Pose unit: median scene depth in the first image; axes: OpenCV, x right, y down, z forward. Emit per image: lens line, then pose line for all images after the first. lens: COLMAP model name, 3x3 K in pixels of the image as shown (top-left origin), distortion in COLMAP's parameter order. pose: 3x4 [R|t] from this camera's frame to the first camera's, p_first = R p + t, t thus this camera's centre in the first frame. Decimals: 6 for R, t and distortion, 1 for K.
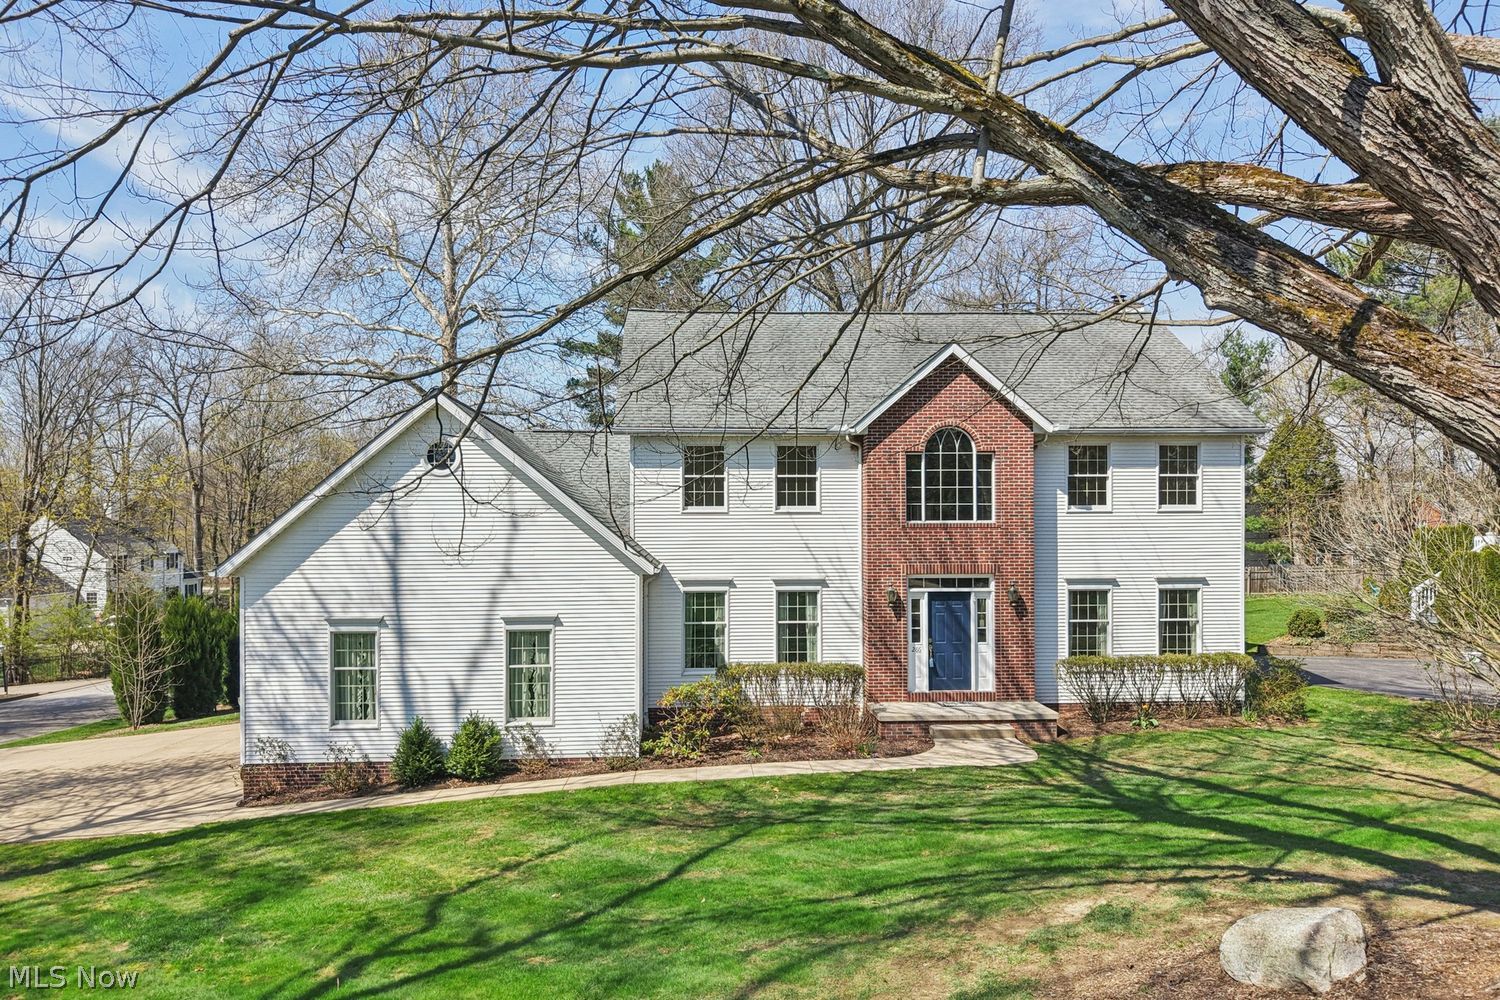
lens RADIAL K [[1019.0, 0, 746.0], [0, 1019.0, 511.2], [0, 0, 1]] dist [0.019216, -0.026679]
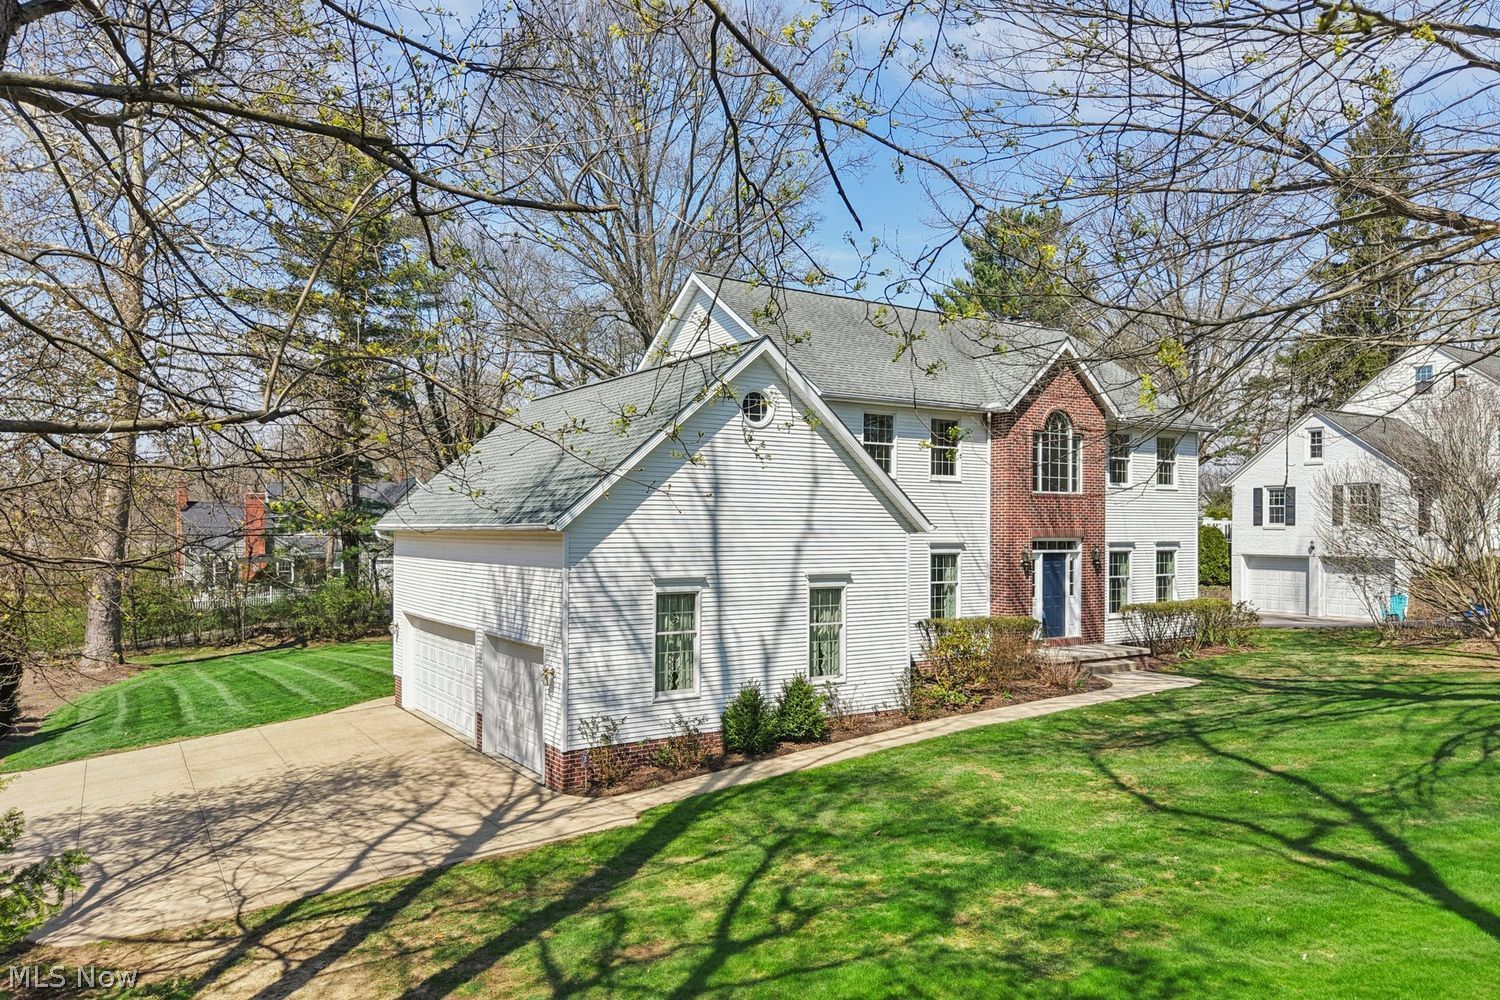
lens RADIAL K [[1019.0, 0, 743.6], [0, 1019.0, 487.5], [0, 0, 1]] dist [0.019216, -0.026679]
pose [[0.867472, 0.028593, 0.496663, -0.778861], [-0.015111, 0.999401, -0.031144, 0.052220], [-0.497256, 0.019512, 0.867385, 0.184069]]
